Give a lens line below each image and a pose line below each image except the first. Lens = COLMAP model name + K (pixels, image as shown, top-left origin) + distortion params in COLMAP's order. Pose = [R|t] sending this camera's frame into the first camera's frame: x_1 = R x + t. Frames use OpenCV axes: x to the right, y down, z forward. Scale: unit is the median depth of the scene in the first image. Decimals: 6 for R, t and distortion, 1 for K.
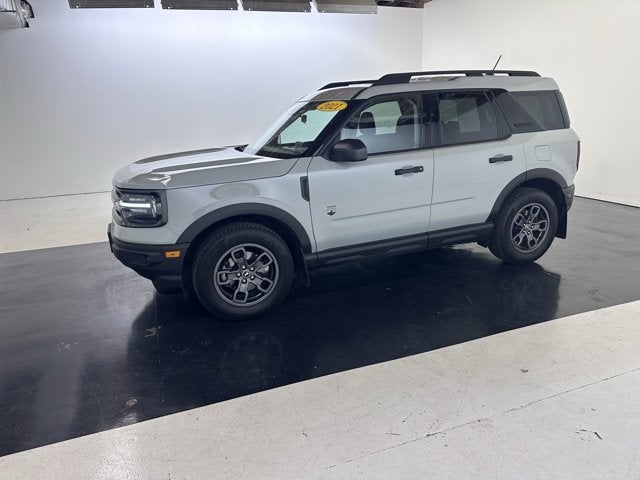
lens RADIAL K [[464.7, 0, 320.0], [0, 464.7, 240.0], [0, 0, 1]] dist [0.026561, 0.001381]
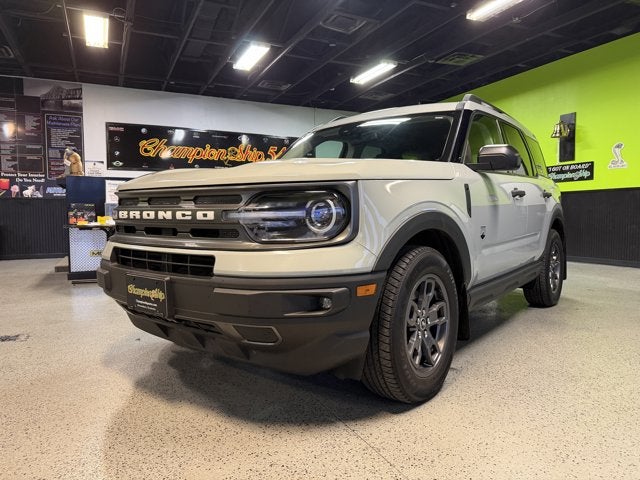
lens RADIAL K [[458.4, 0, 320.0], [0, 458.4, 246.7], [0, 0, 1]] dist [0.021344, -0.034878]
pose [[0.874158, -0.012017, 0.485492, -0.595312], [0.122874, 0.972639, -0.197167, 0.076741], [-0.469840, 0.232009, 0.851717, 0.496814]]
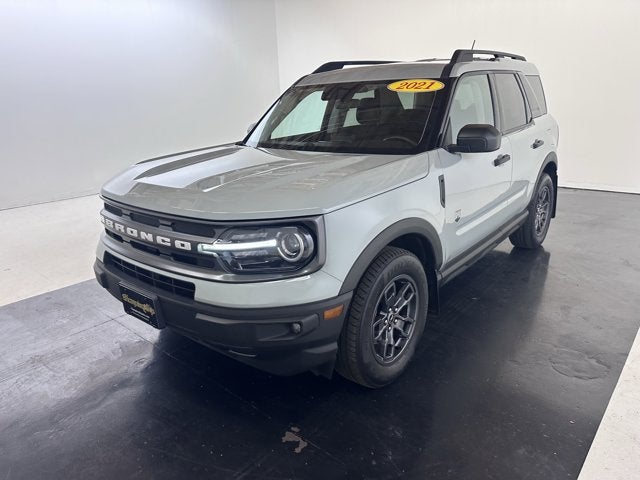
lens RADIAL K [[458.4, 0, 320.0], [0, 458.4, 246.7], [0, 0, 1]] dist [0.021344, -0.034878]
pose [[0.882404, -0.151185, 0.445541, -0.555809], [0.146505, 0.988178, 0.045160, -0.083241], [-0.447102, 0.025425, 0.894122, 0.414254]]
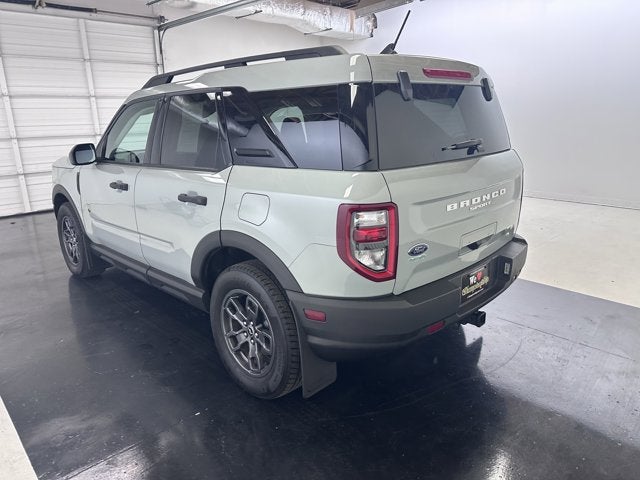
lens RADIAL K [[459.1, 0, 328.2], [0, 459.1, 241.1], [0, 0, 1]] dist [0.095779, 0.000081]
pose [[0.384736, 0.277389, -0.880360, 1.227906], [-0.262677, 0.947242, 0.183668, -0.337721], [0.884861, 0.160586, 0.437302, 1.062185]]
